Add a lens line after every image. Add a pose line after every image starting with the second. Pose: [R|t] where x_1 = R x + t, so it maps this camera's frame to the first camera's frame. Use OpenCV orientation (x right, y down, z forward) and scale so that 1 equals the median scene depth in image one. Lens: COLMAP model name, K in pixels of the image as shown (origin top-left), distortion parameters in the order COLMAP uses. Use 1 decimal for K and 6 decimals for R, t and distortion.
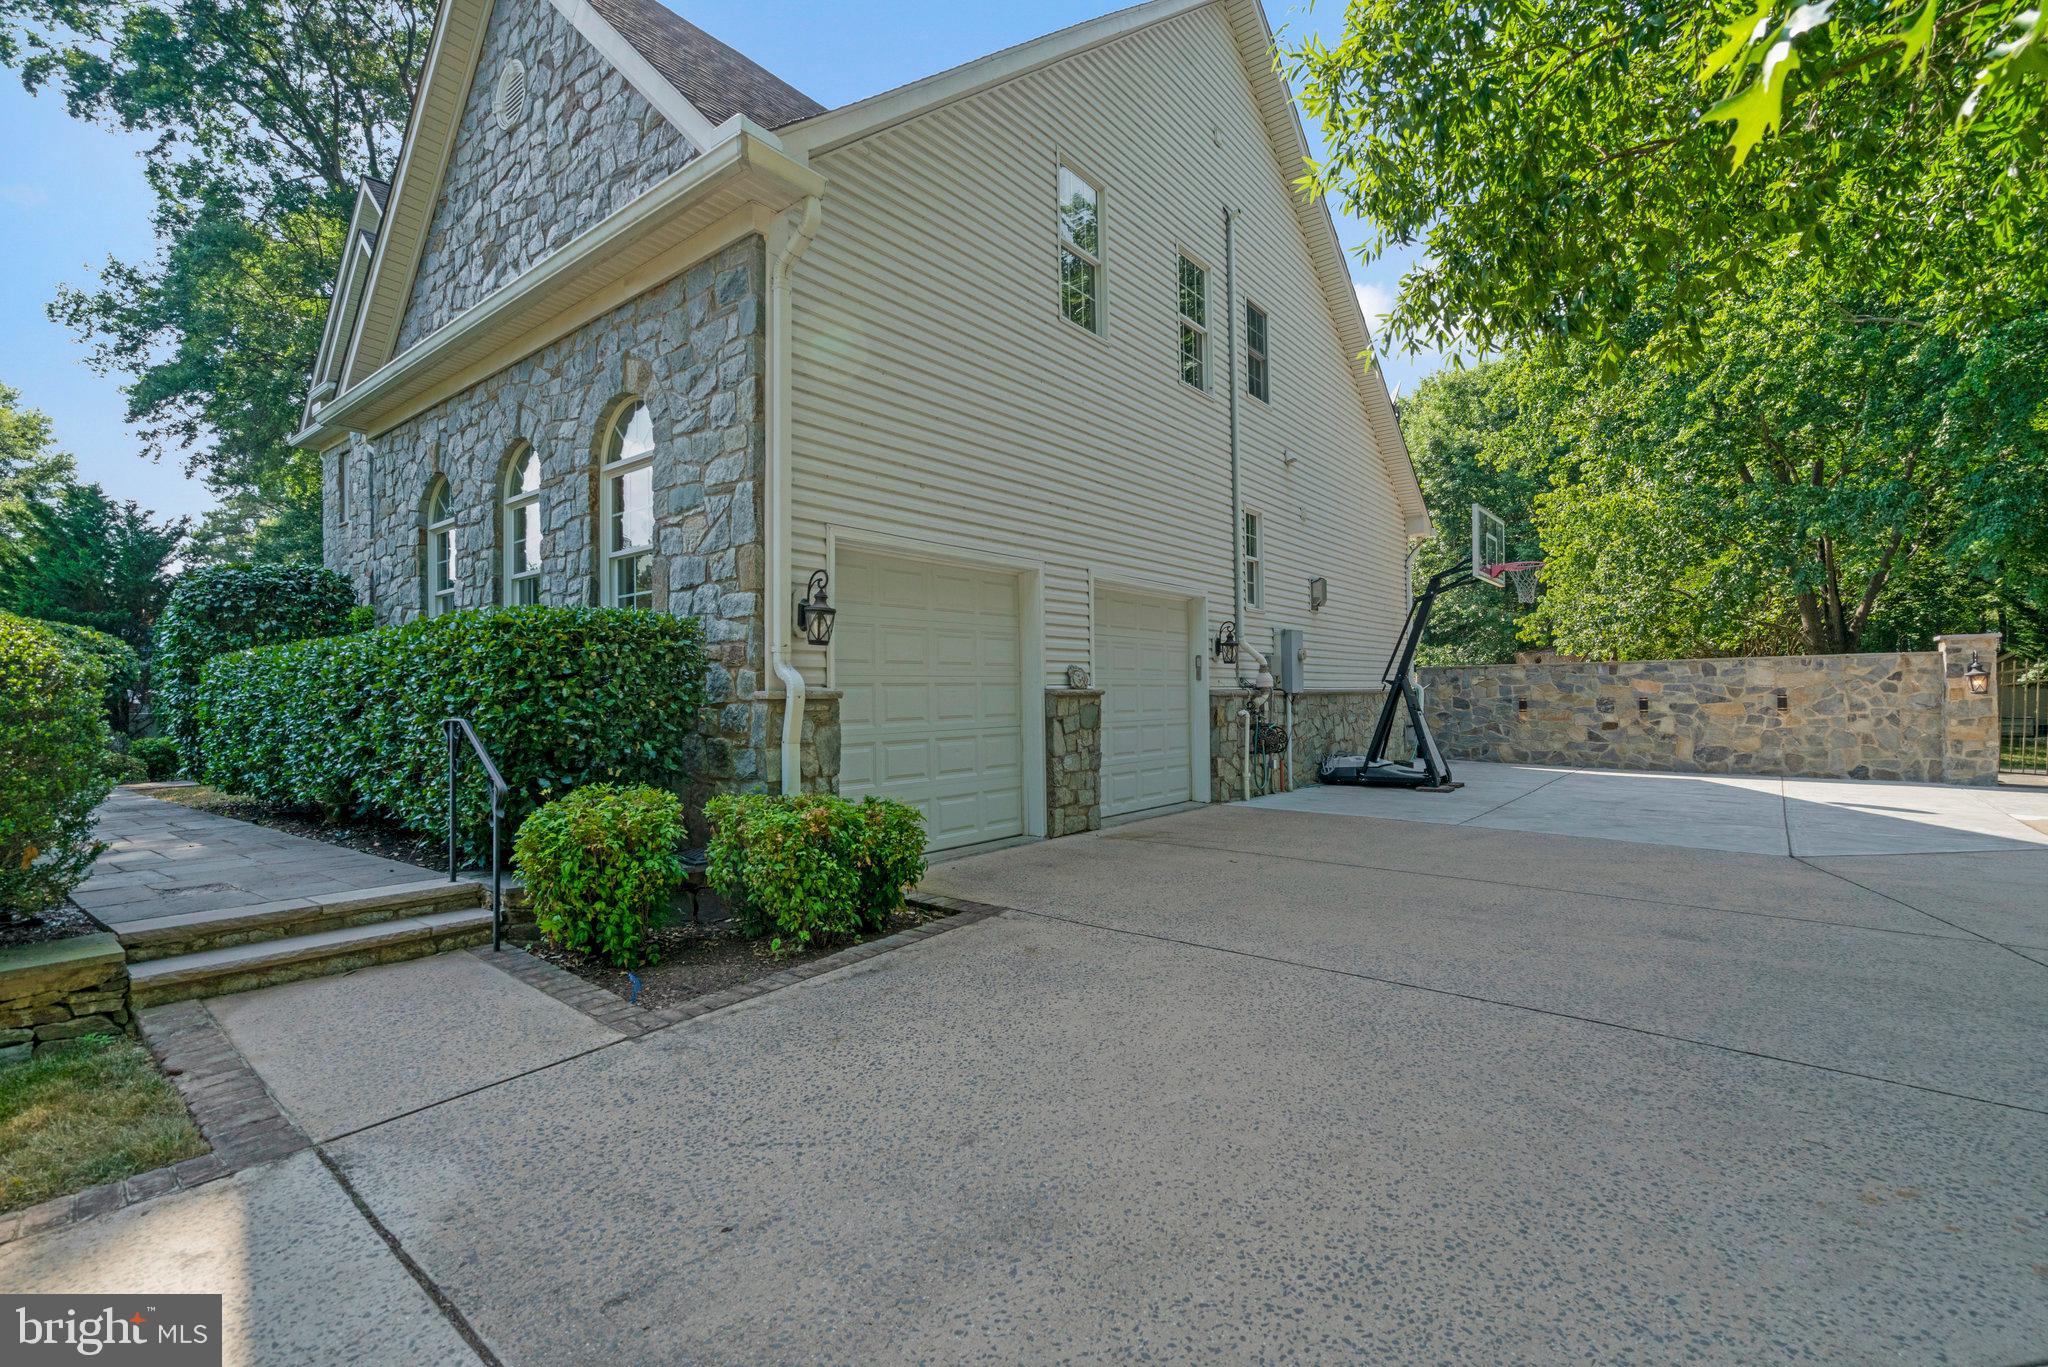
lens RADIAL K [[907.8, 0, 1015.7], [0, 907.8, 691.5], [0, 0, 1]] dist [-0.009680, 0.000353]
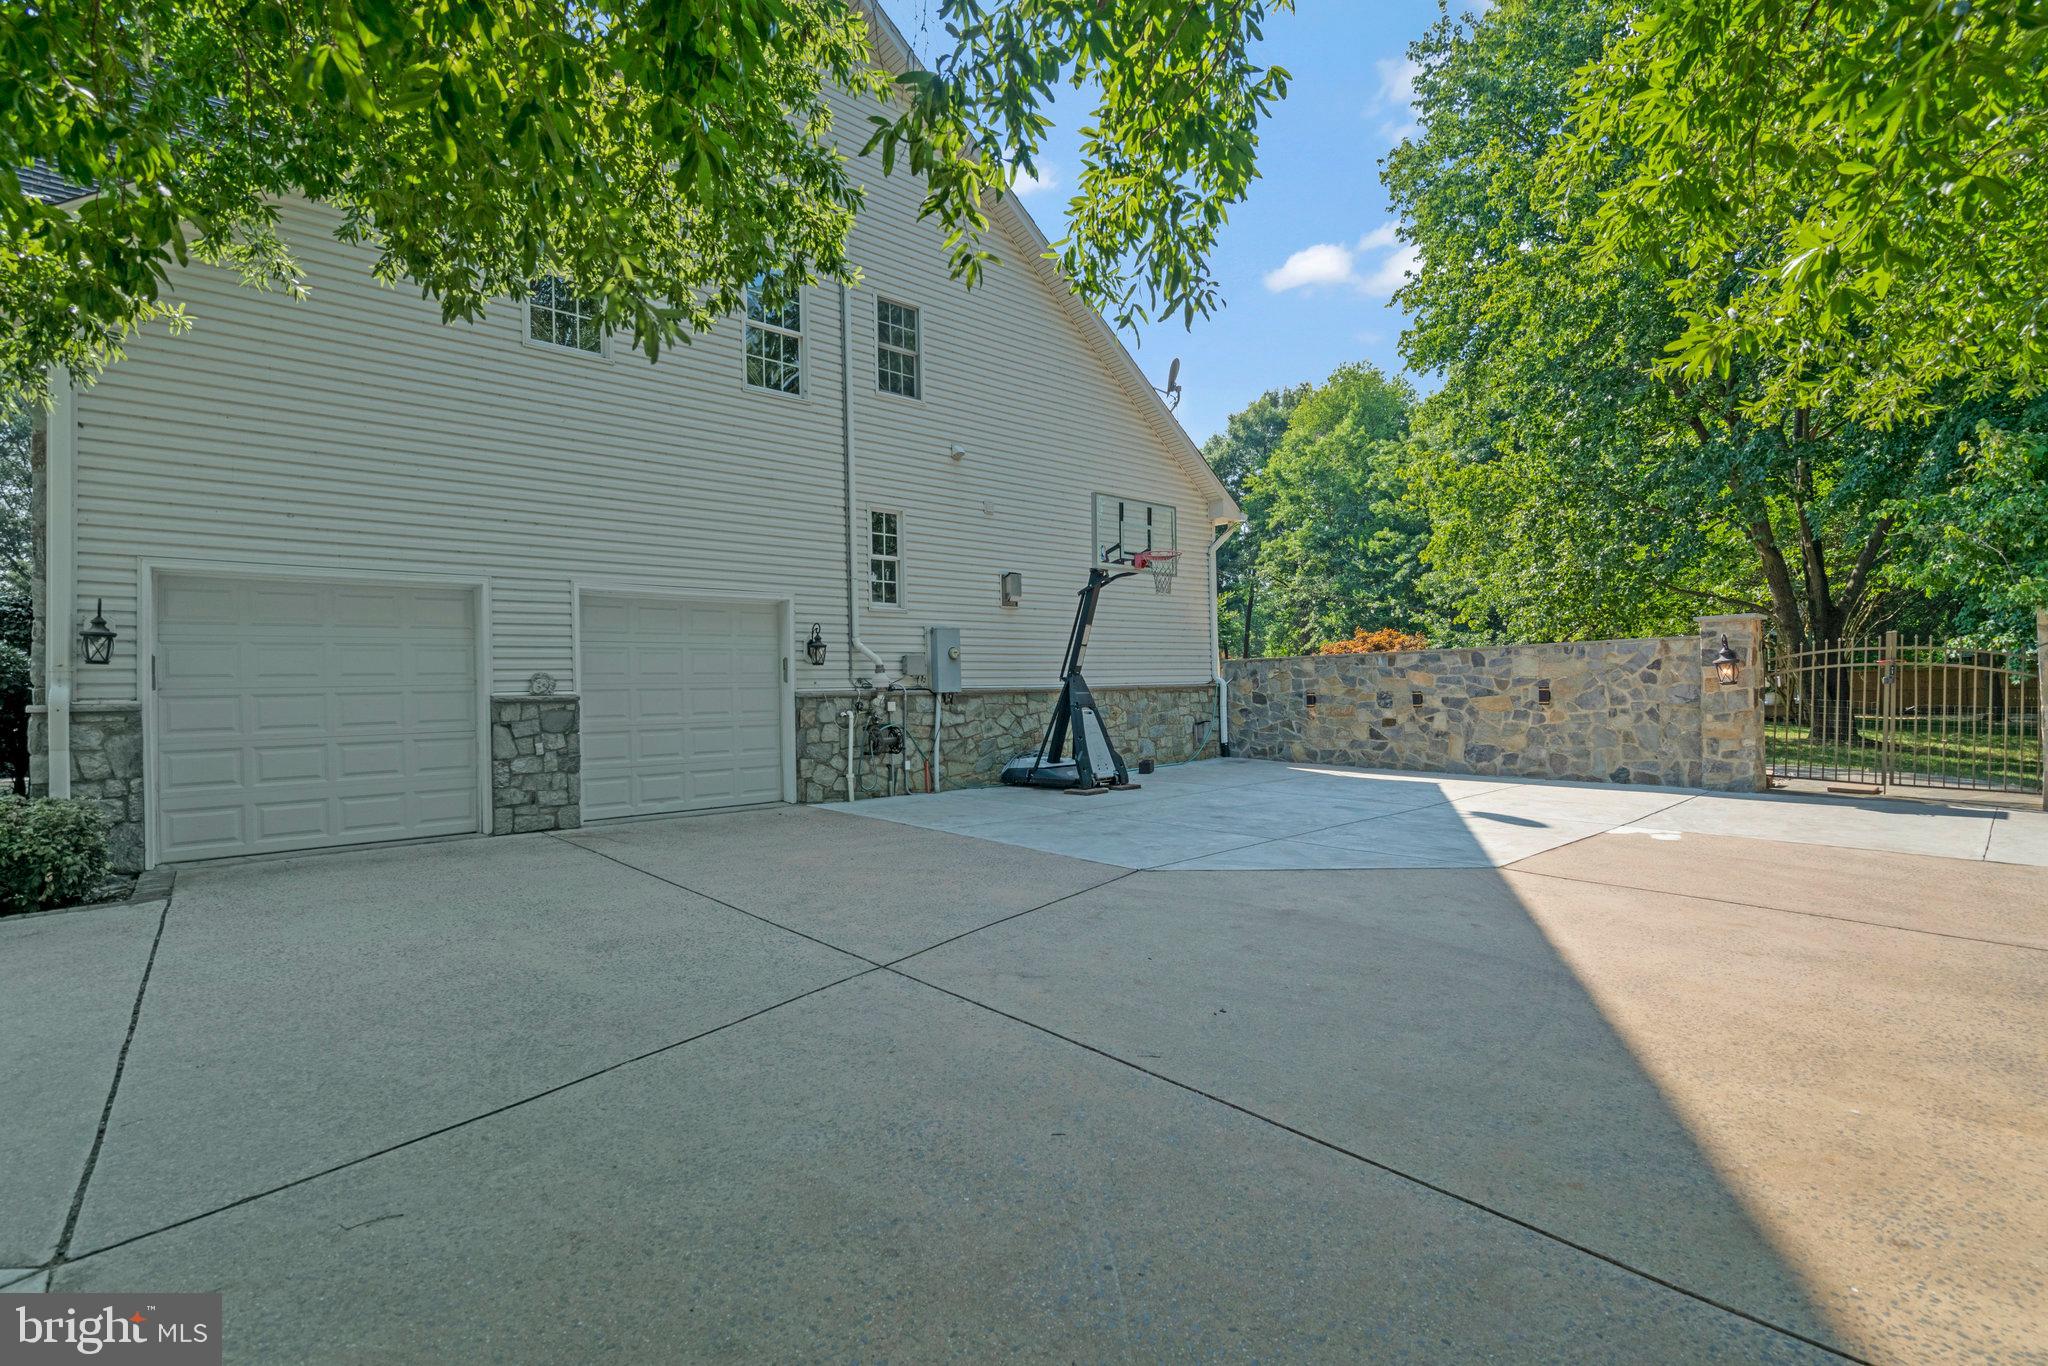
lens RADIAL K [[907.8, 0, 1020.2], [0, 907.8, 699.7], [0, 0, 1]] dist [-0.009680, 0.000353]
pose [[0.984306, -0.009892, -0.176195, 0.535525], [0.012786, 0.999801, 0.015301, -0.004294], [0.176008, -0.017314, 0.984236, 0.042038]]
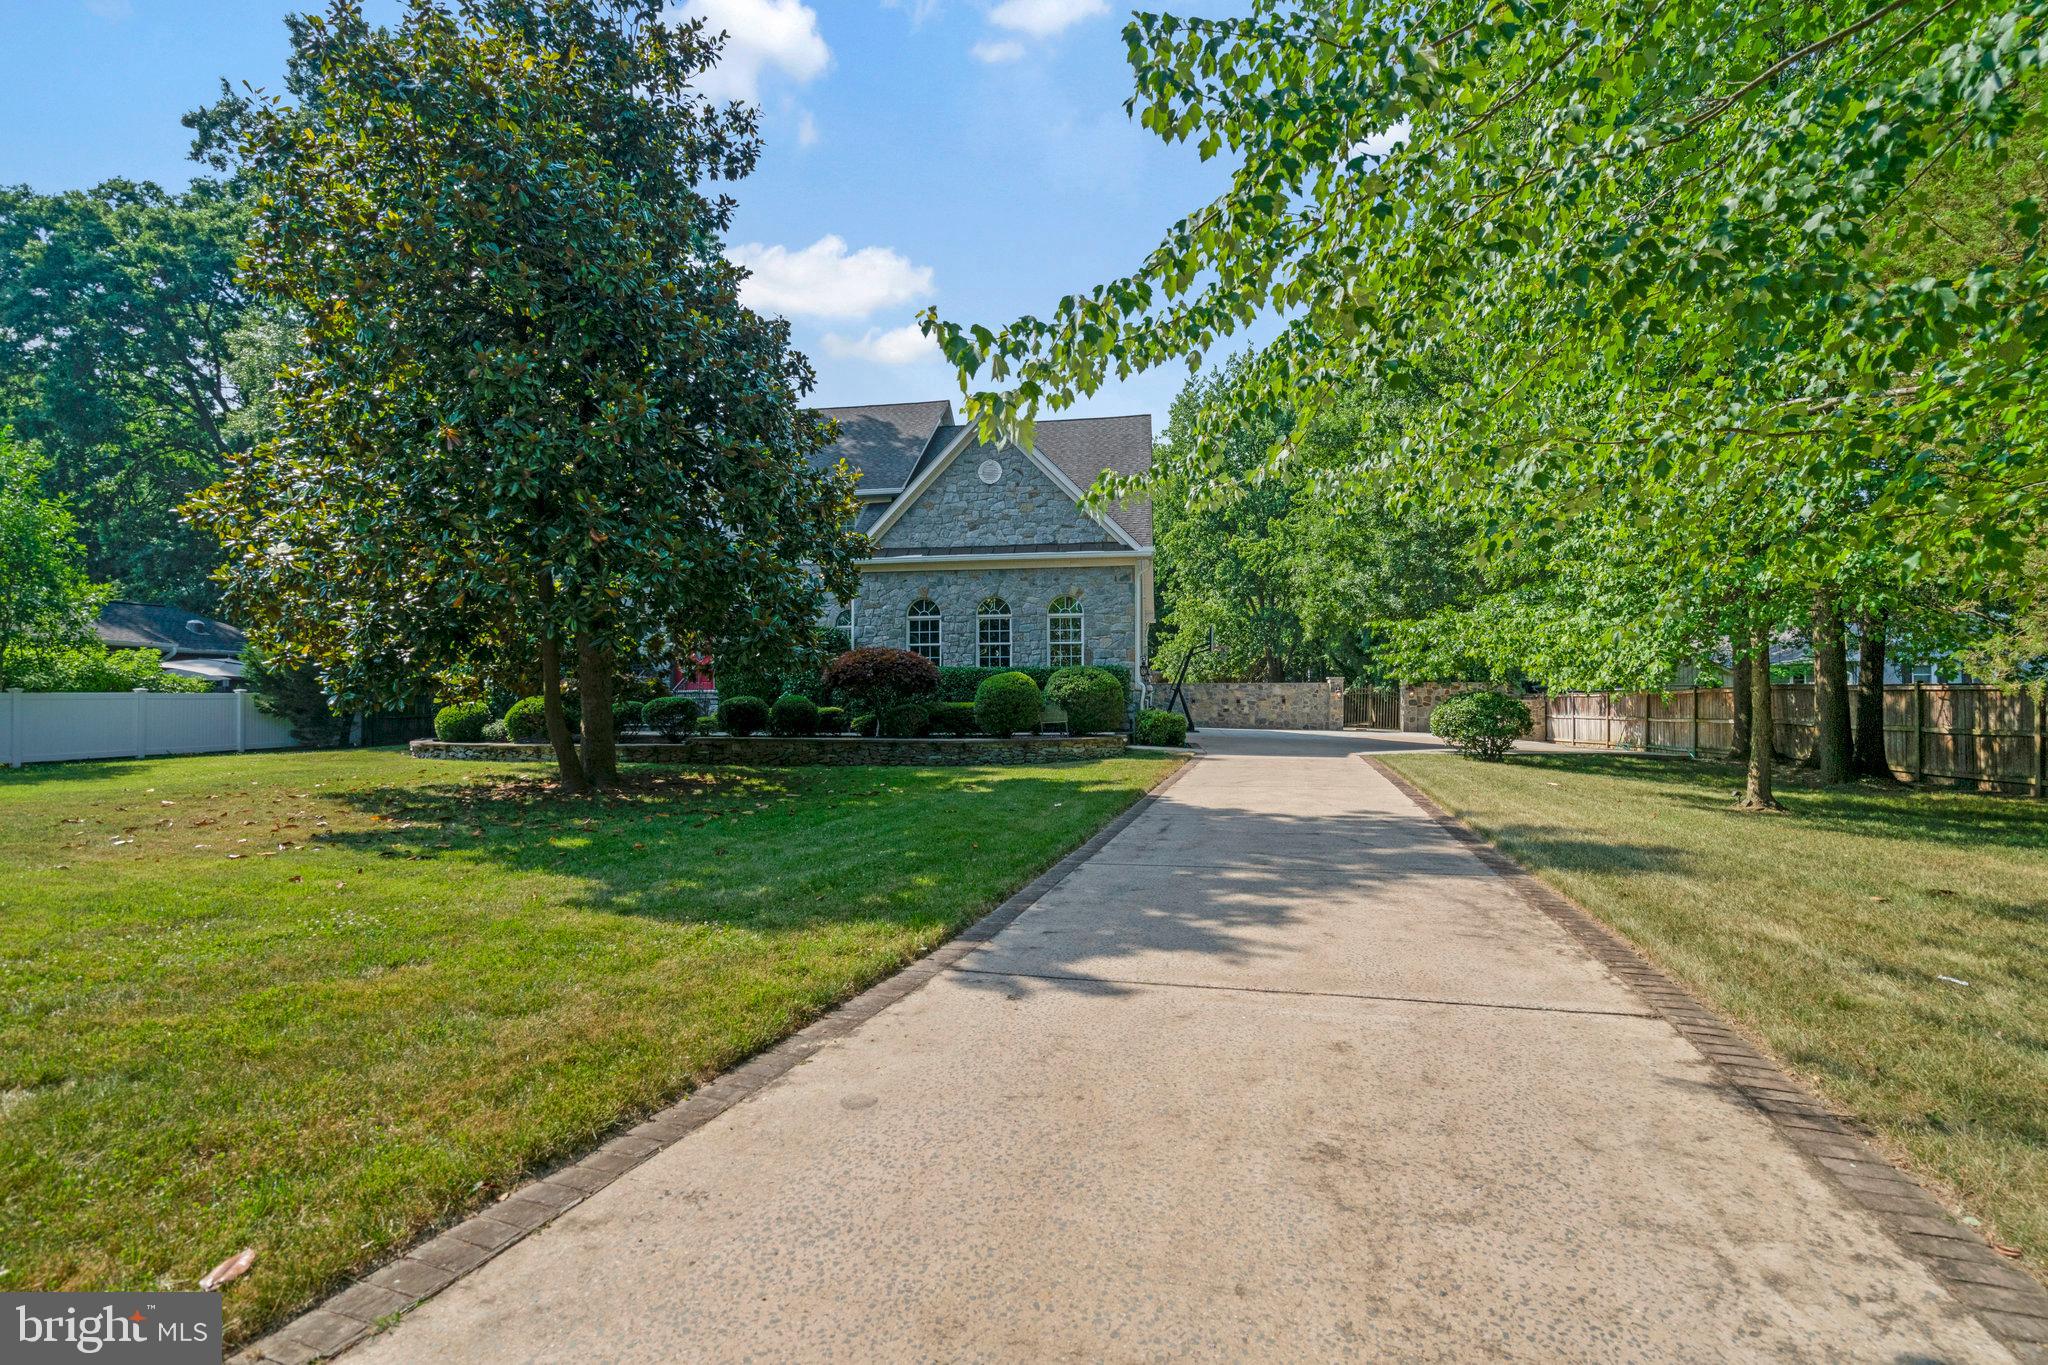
lens RADIAL K [[907.8, 0, 1020.8], [0, 907.8, 684.5], [0, 0, 1]] dist [-0.009680, 0.000353]
pose [[0.862252, 0.023618, 0.505929, -1.212081], [-0.014295, 0.999649, -0.022302, 0.036408], [-0.506278, 0.011998, 0.862287, -0.938969]]
